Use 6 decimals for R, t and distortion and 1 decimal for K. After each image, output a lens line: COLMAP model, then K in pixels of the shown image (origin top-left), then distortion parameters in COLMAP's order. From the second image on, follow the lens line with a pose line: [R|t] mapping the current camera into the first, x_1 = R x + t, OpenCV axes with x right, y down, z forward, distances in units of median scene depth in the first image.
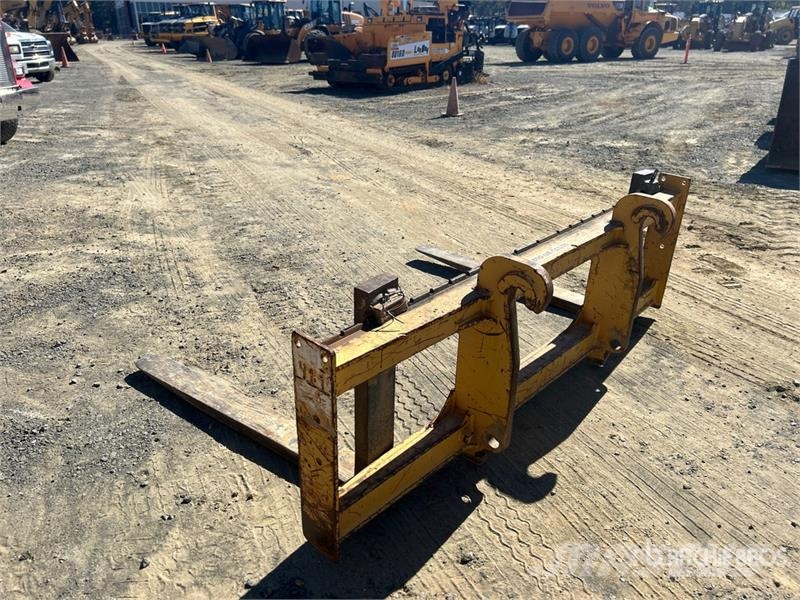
lens RADIAL K [[614.4, 0, 400.0], [0, 614.4, 300.0], [0, 0, 1]] dist [0.083388, -0.104738]
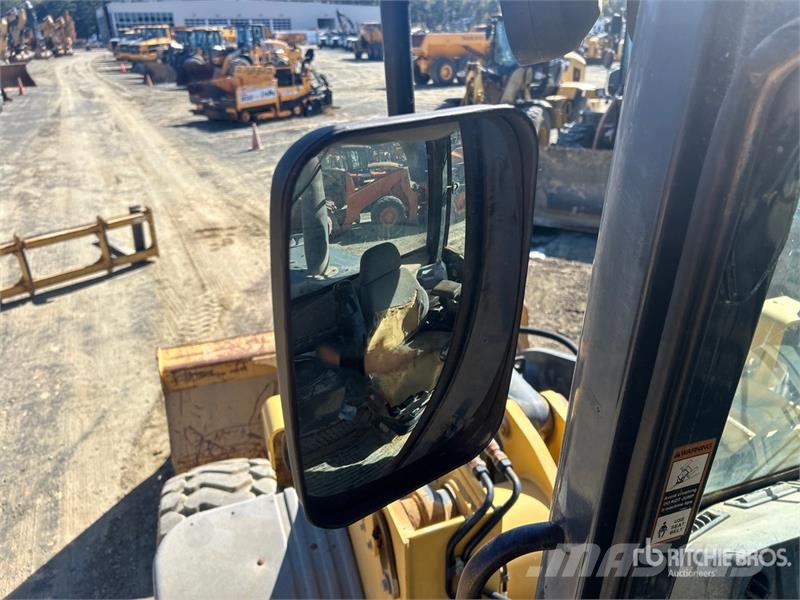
lens RADIAL K [[614.4, 0, 400.0], [0, 614.4, 300.0], [0, 0, 1]] dist [0.083388, -0.104738]
pose [[0.999842, -0.015794, 0.008118, 0.271651], [0.015780, 0.999874, 0.001760, 0.039218], [-0.008145, -0.001632, 0.999965, -0.308586]]
